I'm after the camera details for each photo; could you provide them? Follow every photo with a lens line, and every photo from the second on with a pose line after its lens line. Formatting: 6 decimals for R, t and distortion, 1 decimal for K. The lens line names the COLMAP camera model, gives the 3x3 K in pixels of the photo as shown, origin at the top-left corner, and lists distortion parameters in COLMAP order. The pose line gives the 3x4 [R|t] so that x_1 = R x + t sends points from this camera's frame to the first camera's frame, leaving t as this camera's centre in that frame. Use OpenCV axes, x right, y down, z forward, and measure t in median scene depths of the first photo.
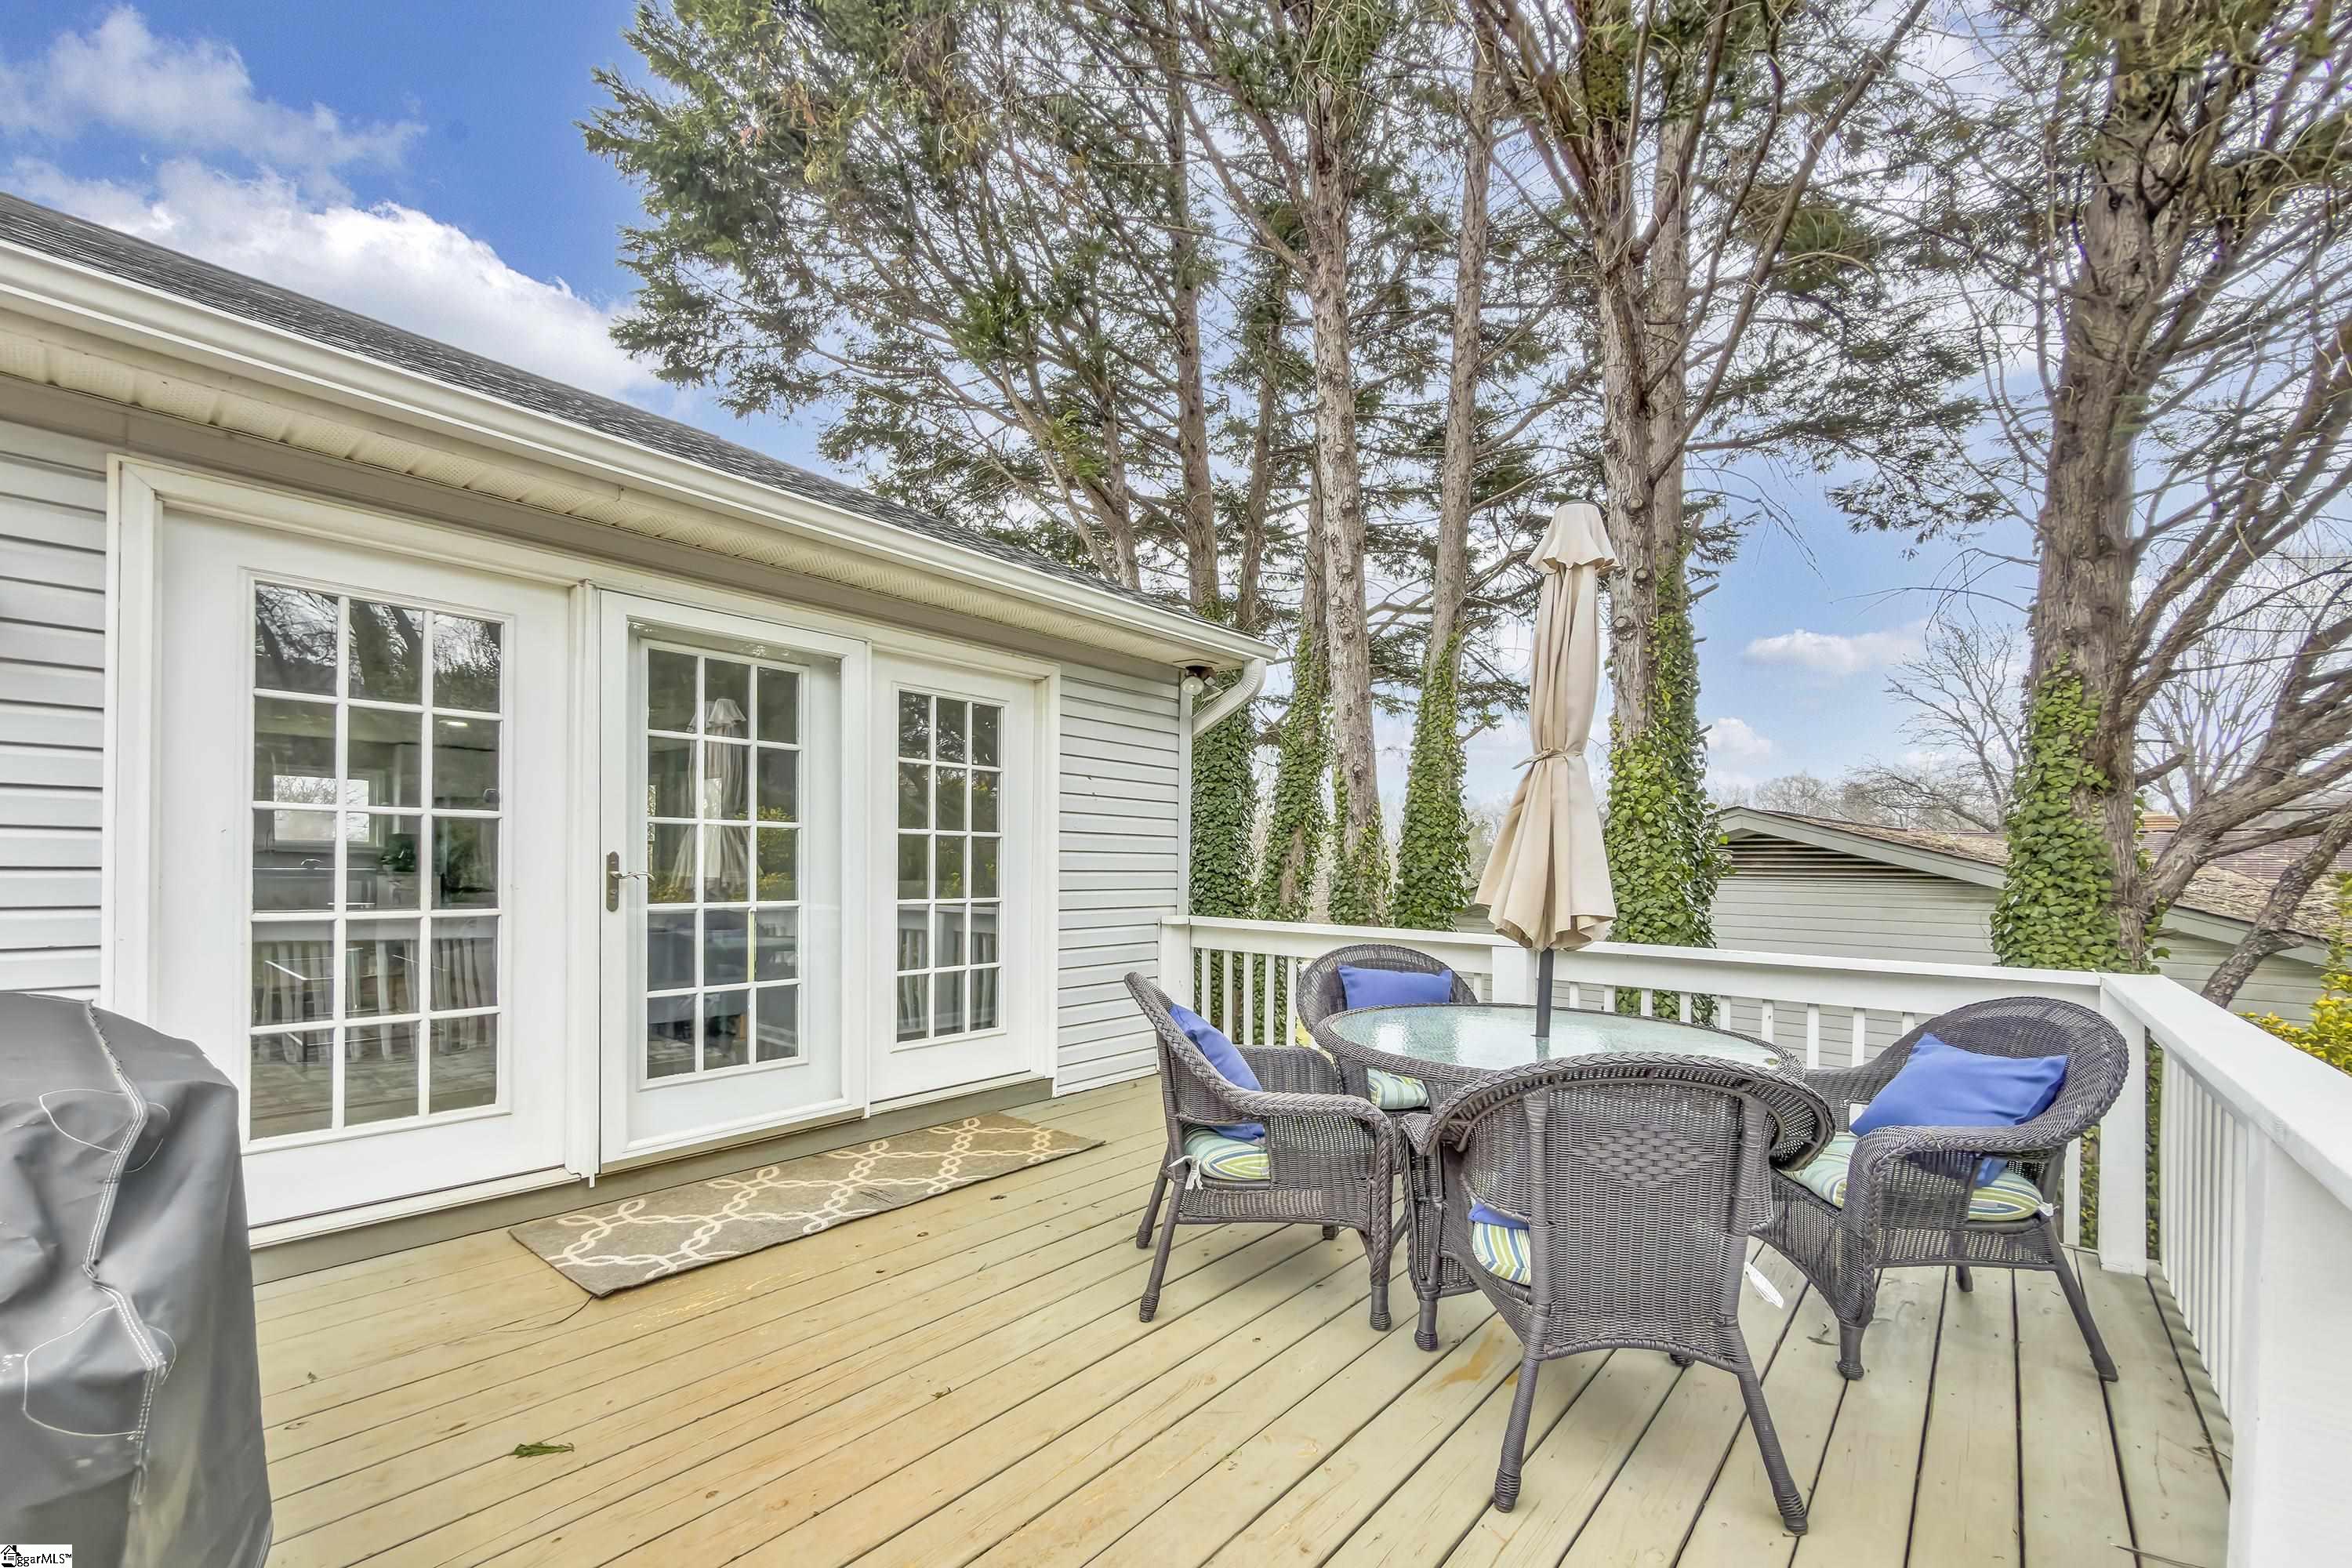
lens RADIAL K [[963.3, 0, 1239.1], [0, 963.3, 878.1], [0, 0, 1]] dist [-0.002463, 0.000036]
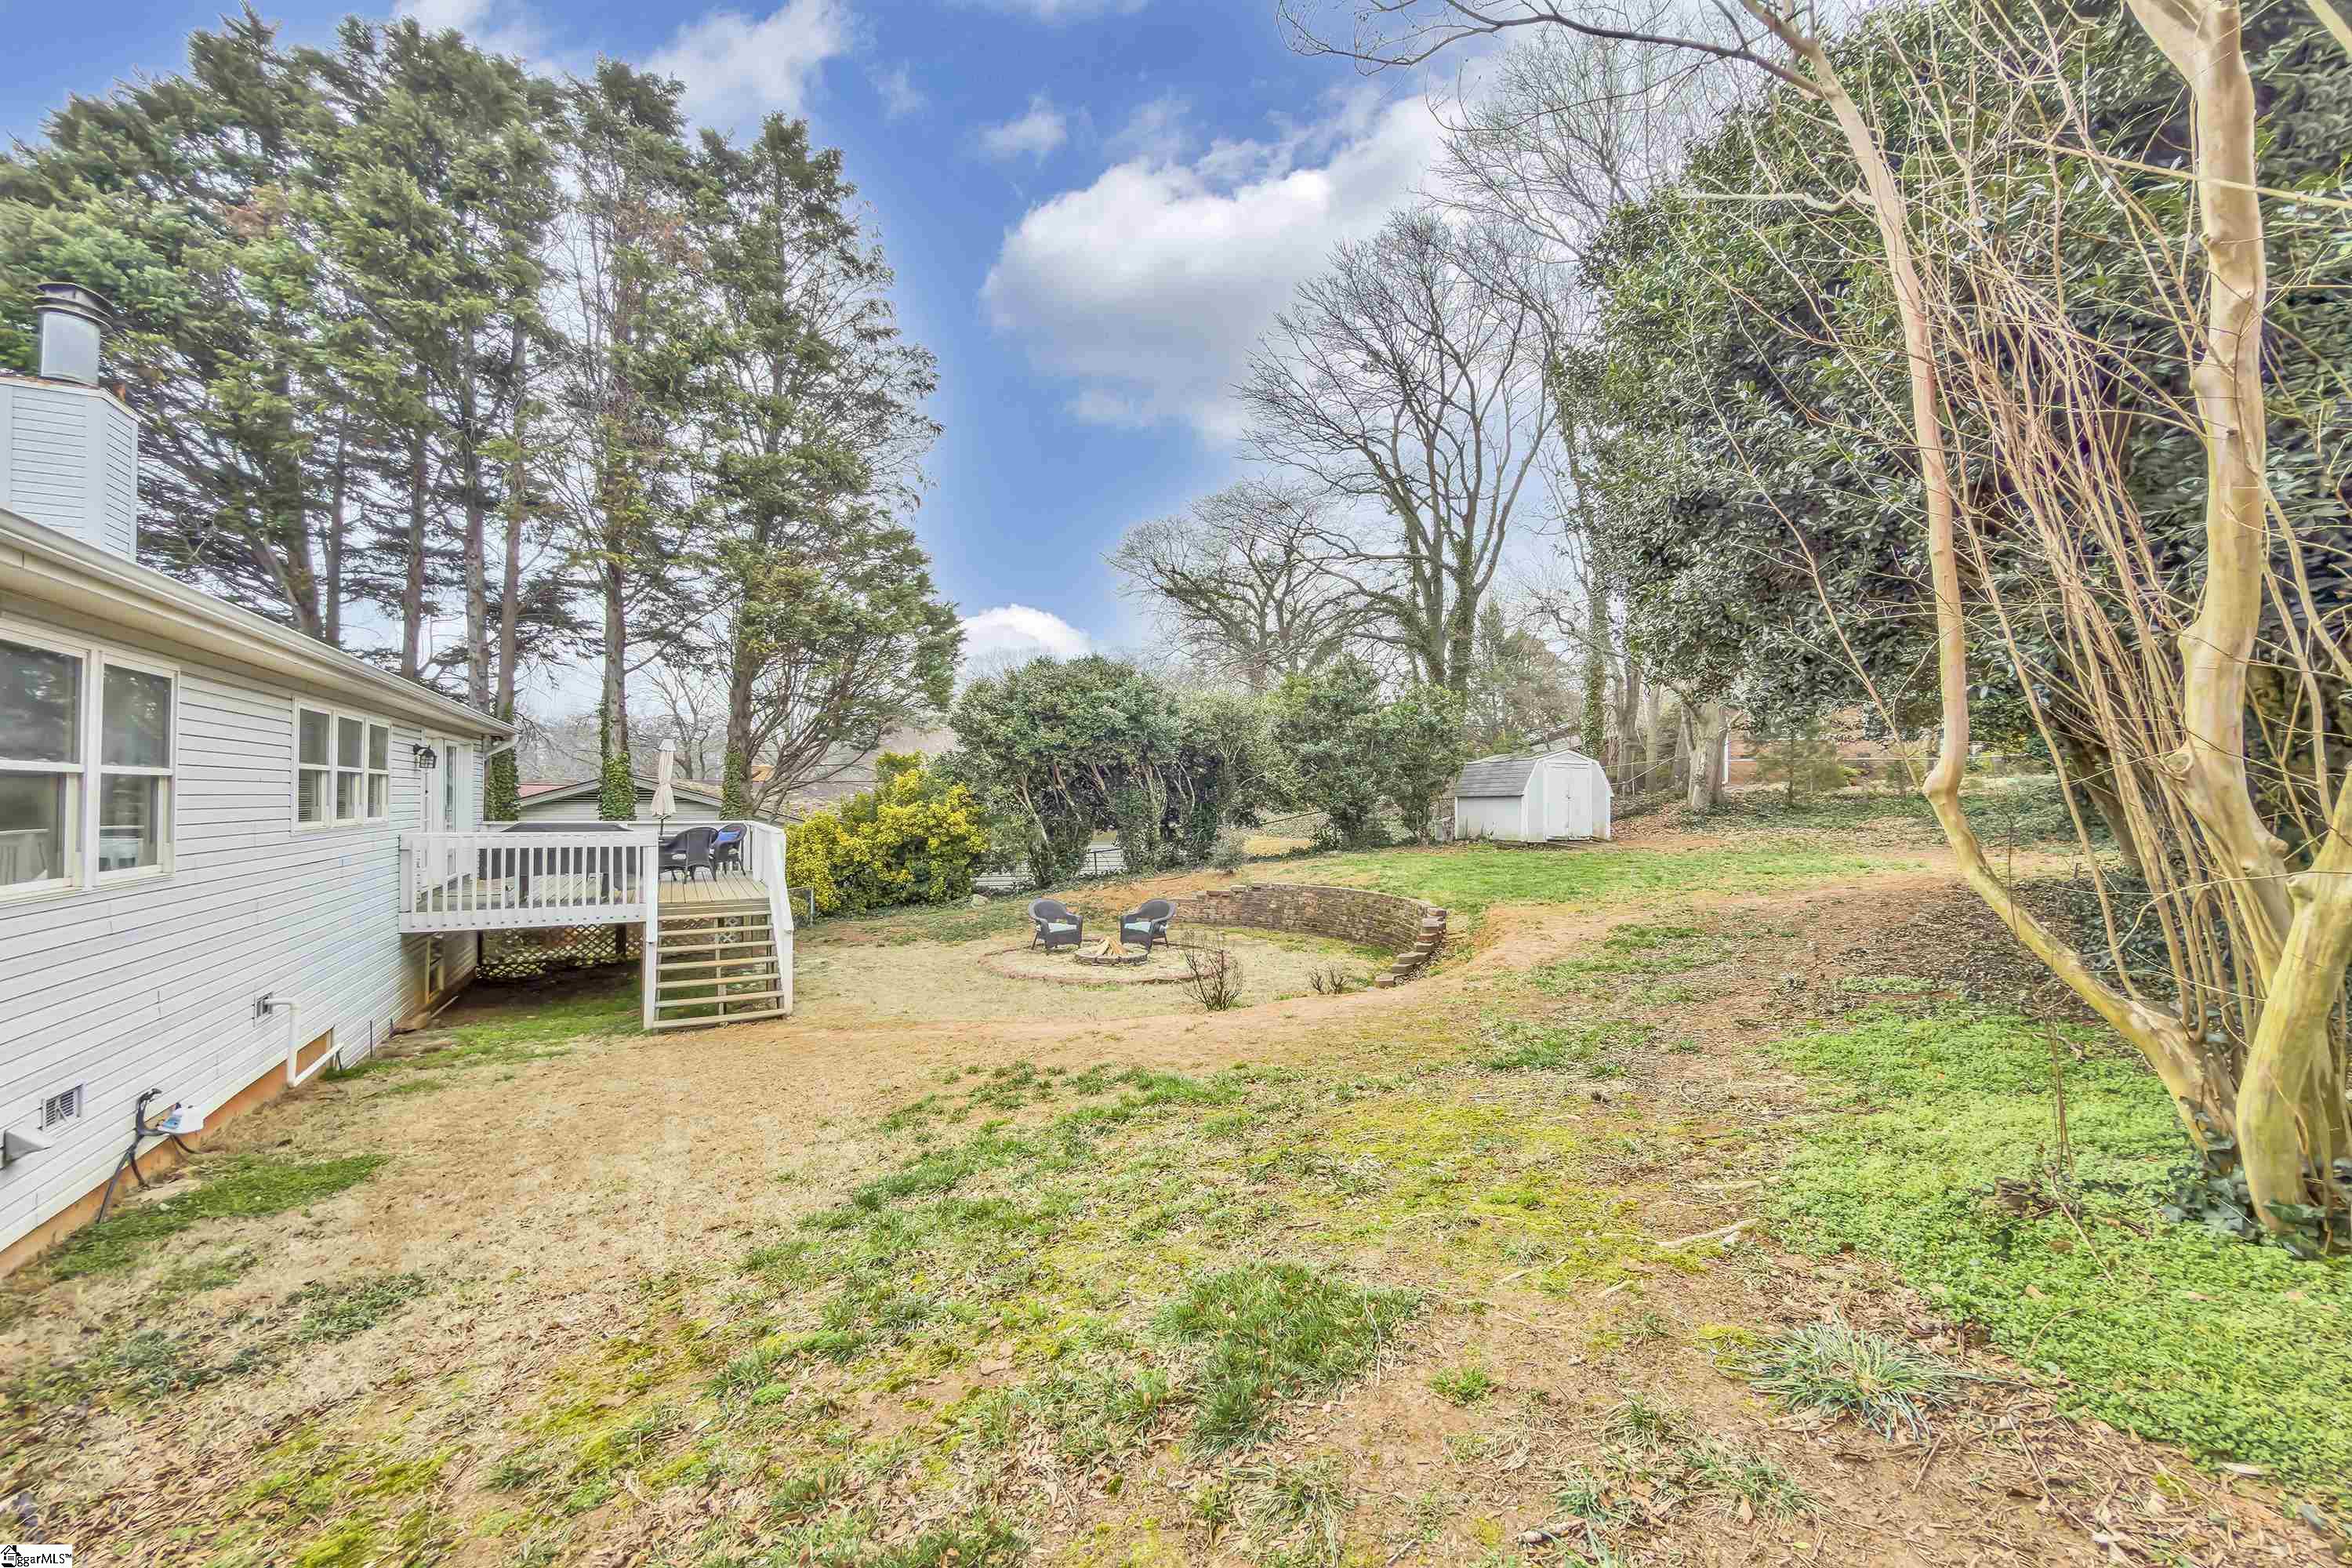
lens RADIAL K [[963.3, 0, 1179.3], [0, 963.3, 783.3], [0, 0, 1]] dist [-0.002463, 0.000036]
pose [[0.400840, 0.013351, 0.916051, -1.957008], [-0.005118, 0.999911, -0.012334, -0.036940], [-0.916134, 0.000256, 0.400873, -2.165849]]
